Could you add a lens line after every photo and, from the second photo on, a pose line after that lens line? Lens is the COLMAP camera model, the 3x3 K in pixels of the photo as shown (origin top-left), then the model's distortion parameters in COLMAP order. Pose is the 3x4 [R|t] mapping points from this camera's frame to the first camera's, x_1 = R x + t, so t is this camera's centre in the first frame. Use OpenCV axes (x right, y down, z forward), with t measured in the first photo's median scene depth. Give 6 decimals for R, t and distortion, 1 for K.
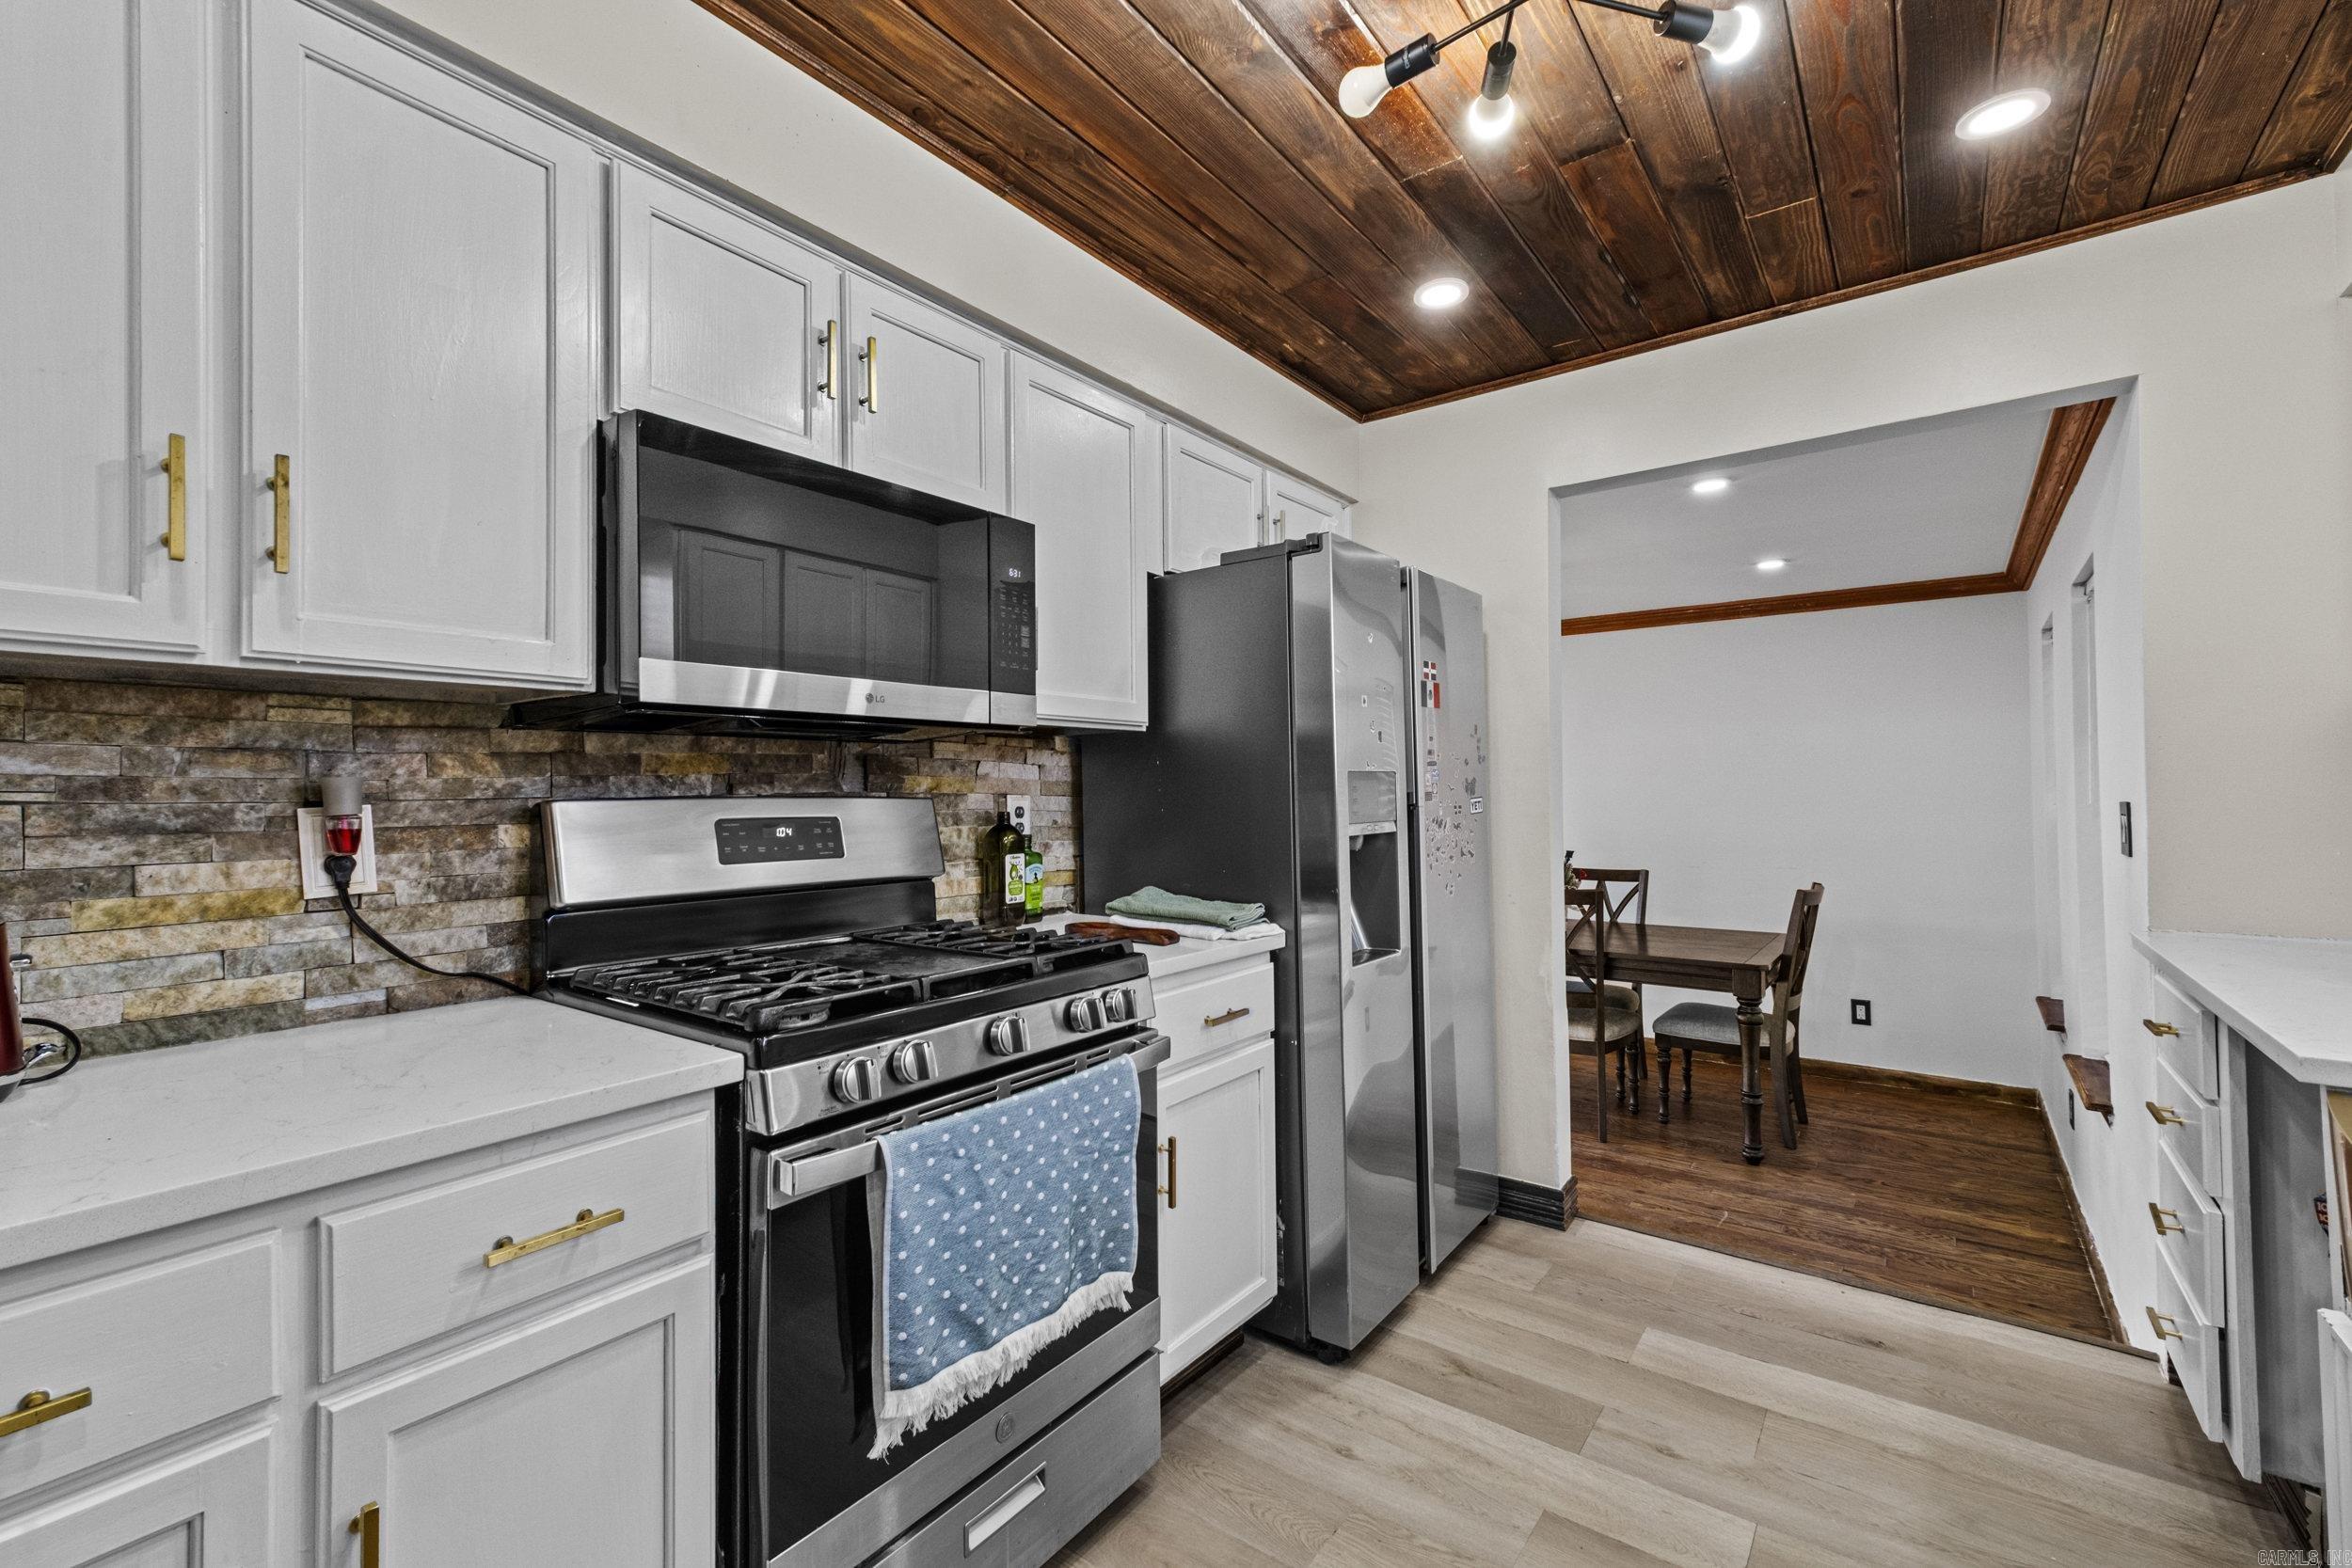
lens RADIAL K [[1002.4, 0, 1176.0], [0, 1002.4, 784.0], [0, 0, 1]] dist [0.011675, -0.000529]
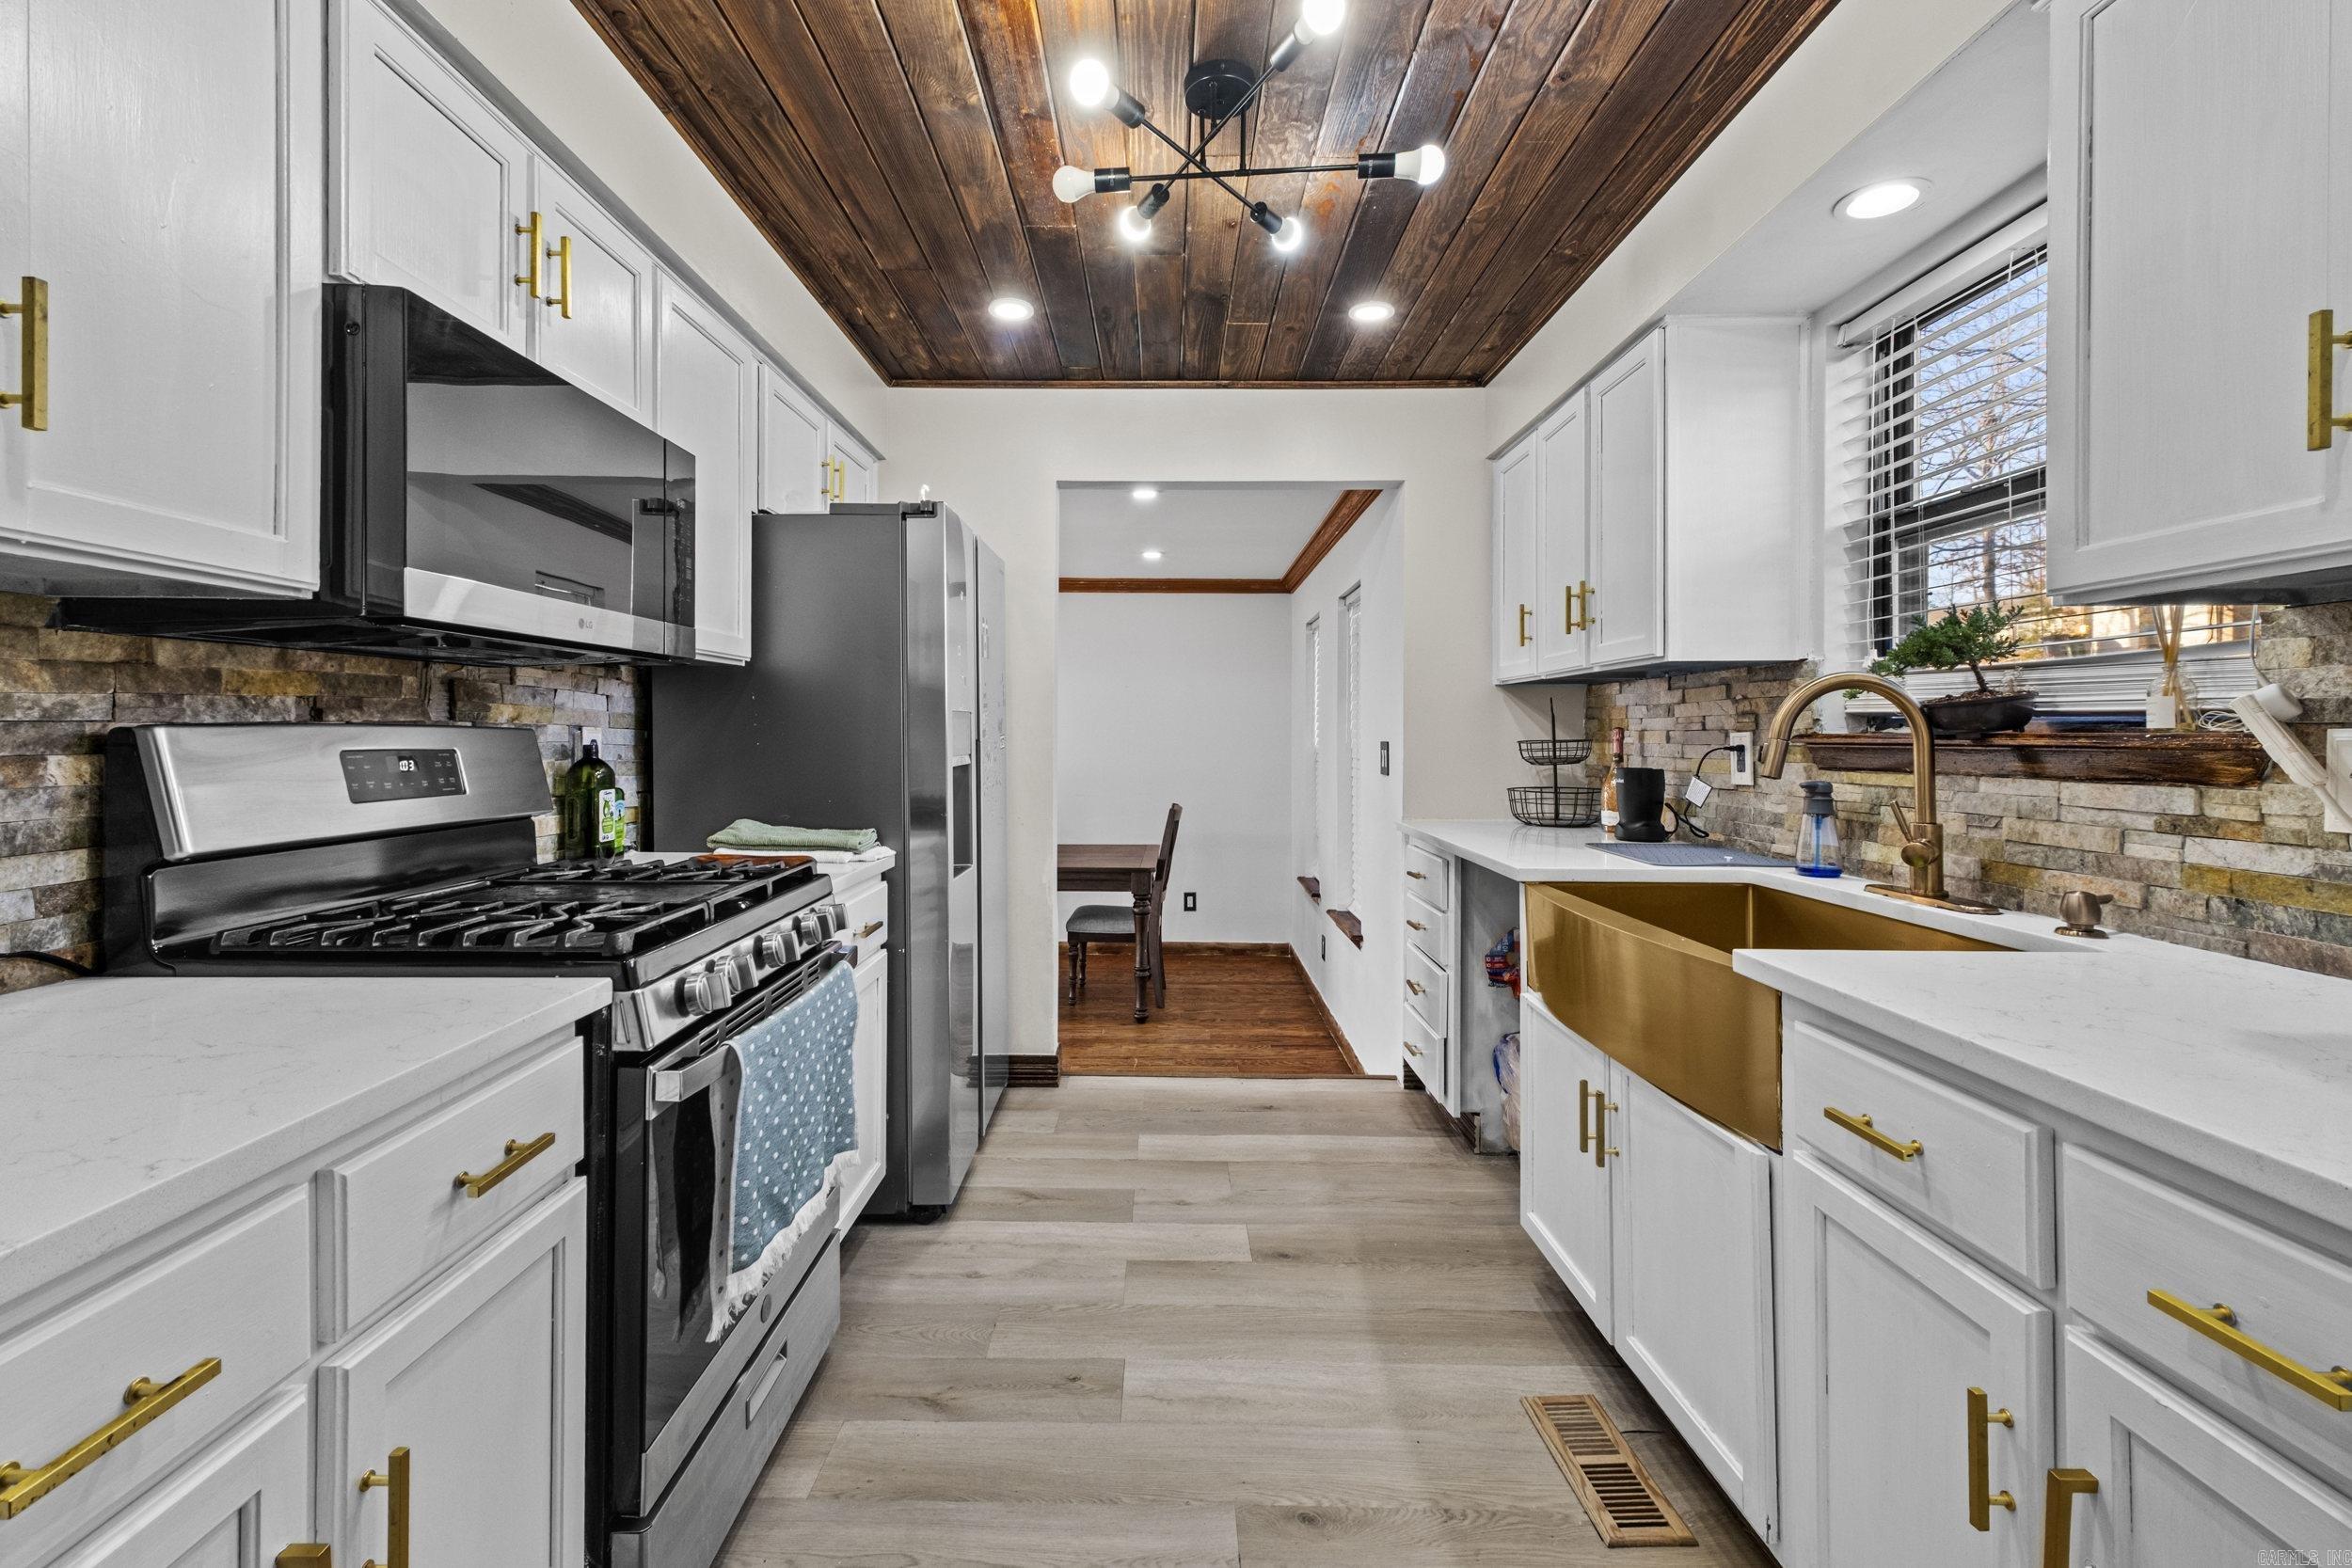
lens RADIAL K [[1013.1, 0, 1169.1], [0, 1013.1, 745.3], [0, 0, 1]] dist [0.011625, -0.000132]
pose [[0.798777, 0.004428, 0.601611, -0.365547], [-0.017406, 0.999724, 0.015752, 0.004552], [-0.601376, -0.023054, 0.798634, -0.094773]]
